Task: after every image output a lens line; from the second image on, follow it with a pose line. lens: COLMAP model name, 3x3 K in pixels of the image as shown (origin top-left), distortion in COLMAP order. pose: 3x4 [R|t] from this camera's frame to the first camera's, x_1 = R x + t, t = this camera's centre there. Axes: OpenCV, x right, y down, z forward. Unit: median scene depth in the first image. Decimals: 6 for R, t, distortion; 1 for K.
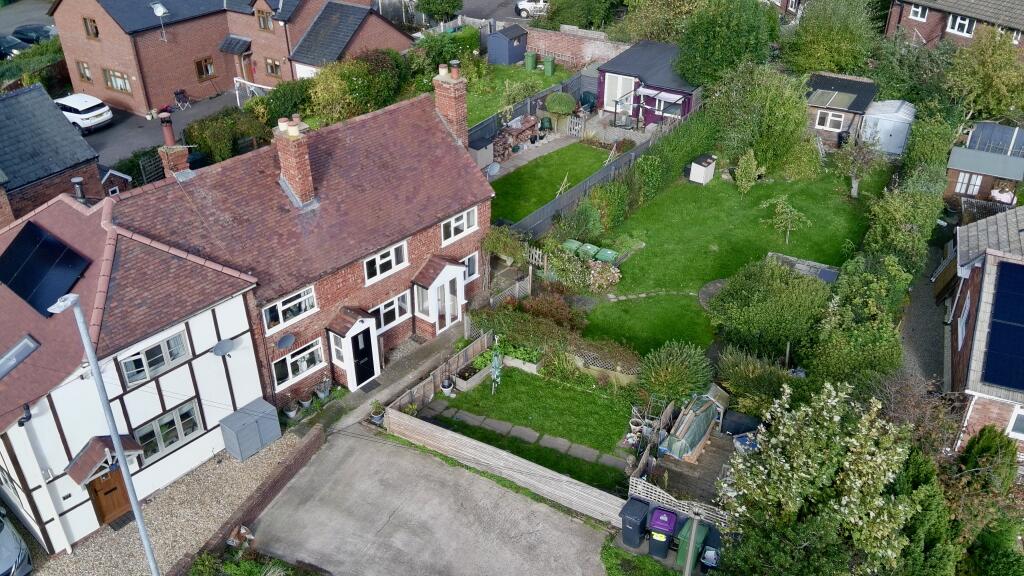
lens RADIAL K [[847.1, 0, 513.4], [0, 847.1, 290.9], [0, 0, 1]] dist [0.085275, -0.126397]
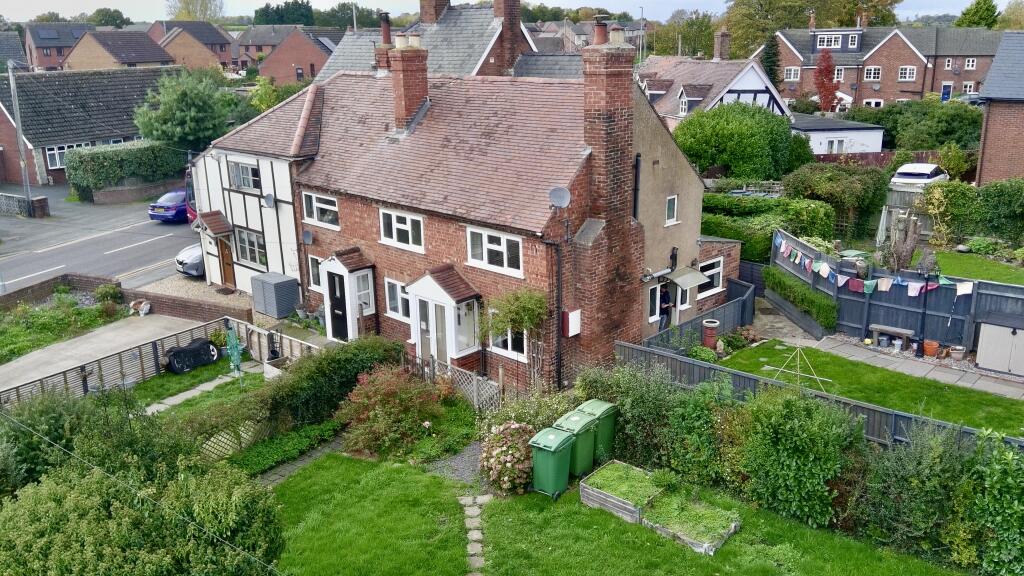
lens RADIAL K [[847.1, 0, 516.6], [0, 847.1, 285.1], [0, 0, 1]] dist [0.085275, -0.126397]
pose [[-0.073956, 0.282474, -0.956420, 0.696586], [-0.506709, 0.815381, 0.280001, -0.303880], [0.858939, 0.505334, 0.082830, 1.198447]]
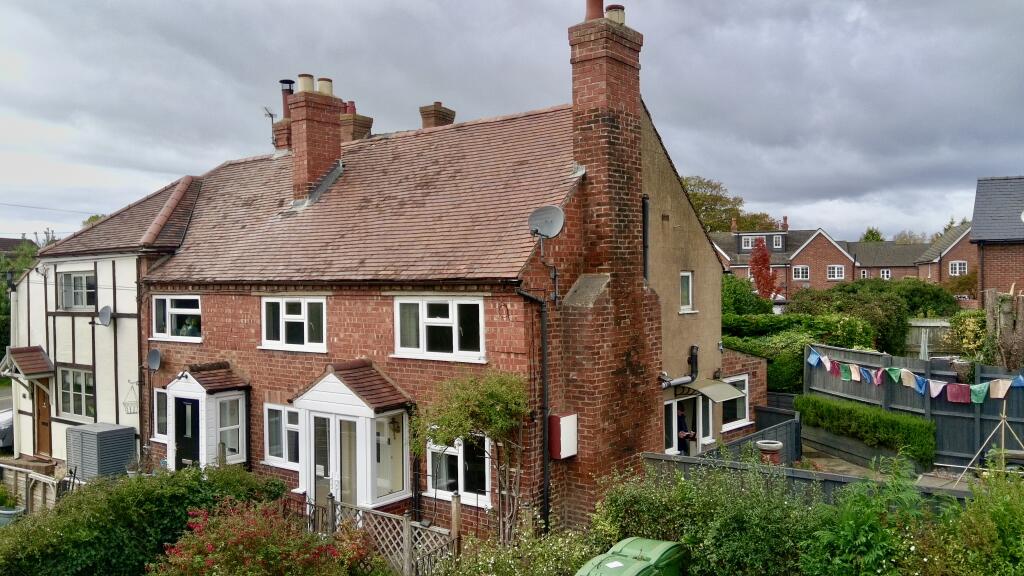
lens RADIAL K [[847.1, 0, 515.7], [0, 847.1, 282.1], [0, 0, 1]] dist [0.085275, -0.126397]
pose [[0.028783, 0.000944, -0.999585, 0.436898], [-0.513460, 0.858000, -0.013975, -0.135526], [0.857630, 0.513650, 0.025181, 1.243913]]
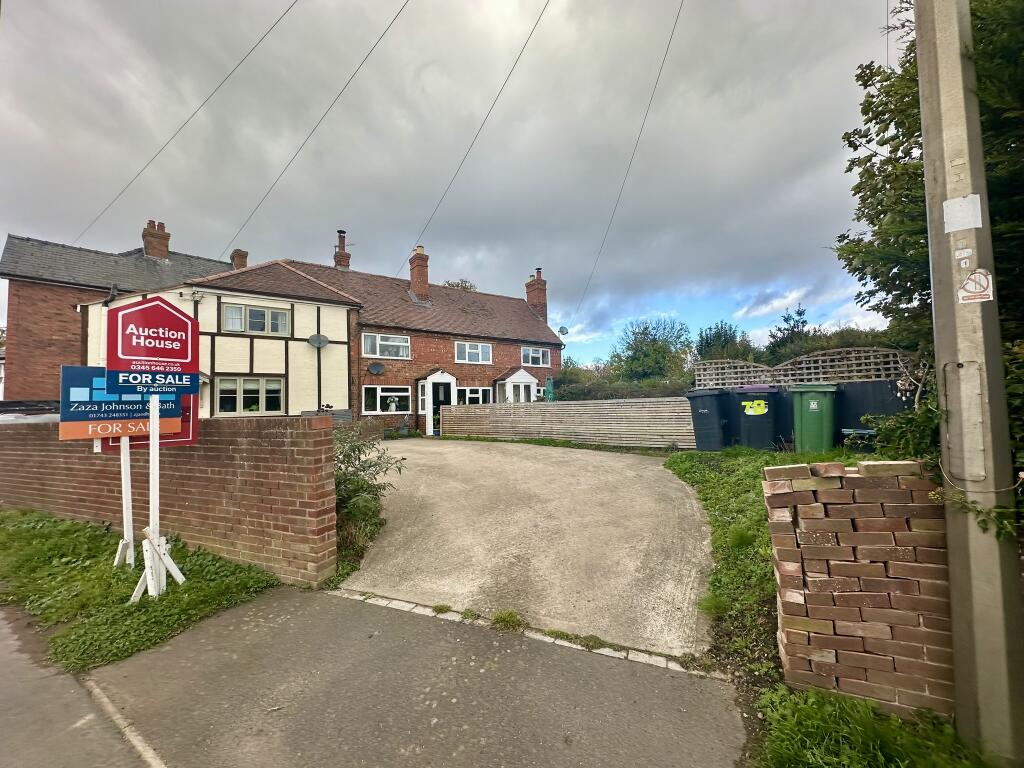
lens RADIAL K [[407.1, 0, 511.3], [0, 407.1, 388.7], [0, 0, 1]] dist [-0.008768, -0.000364]
pose [[0.973797, -0.030024, -0.225429, 0.052347], [-0.100113, 0.833439, -0.543468, 0.396666], [0.204198, 0.551796, 0.808594, 0.607999]]
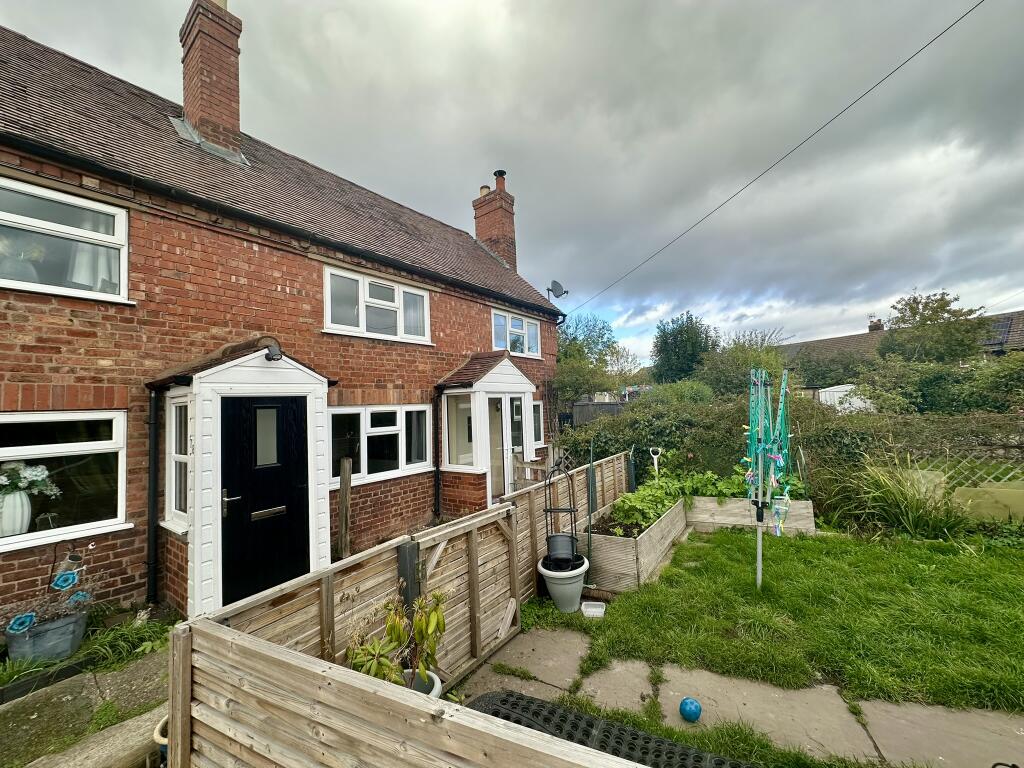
lens RADIAL K [[407.1, 0, 510.9], [0, 407.1, 386.7], [0, 0, 1]] dist [-0.008768, -0.000364]
pose [[0.997408, -0.036111, 0.062229, -0.109558], [0.064988, 0.823295, -0.563881, 0.148114], [-0.030871, 0.566464, 0.823508, 0.956519]]
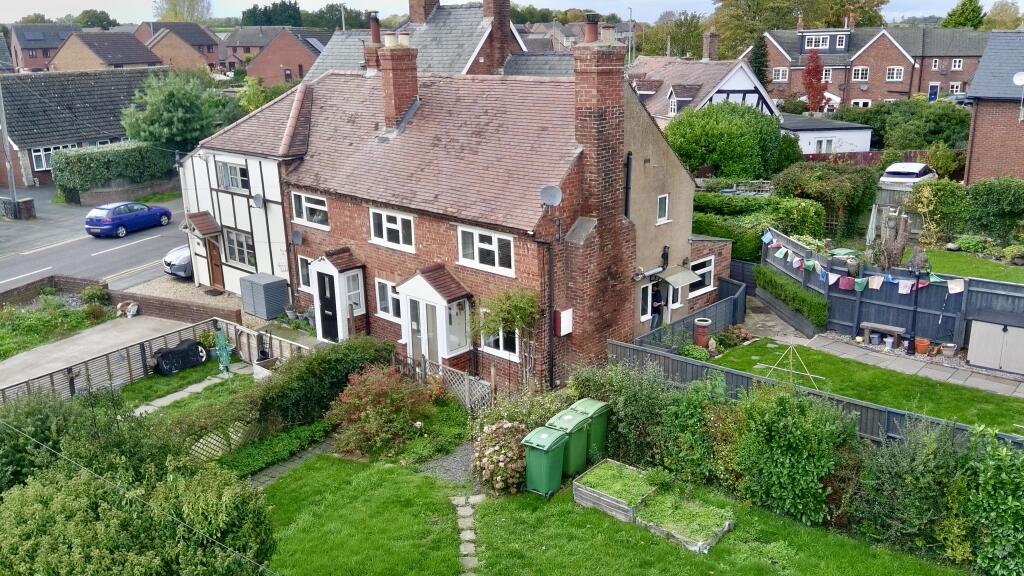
lens RADIAL K [[847.1, 0, 516.5], [0, 847.1, 285.7], [0, 0, 1]] dist [0.085275, -0.126397]
pose [[-0.061343, 0.281617, -0.957564, 0.693826], [-0.506734, 0.817749, 0.272960, -0.300158], [0.859917, 0.501975, 0.092541, 1.198480]]
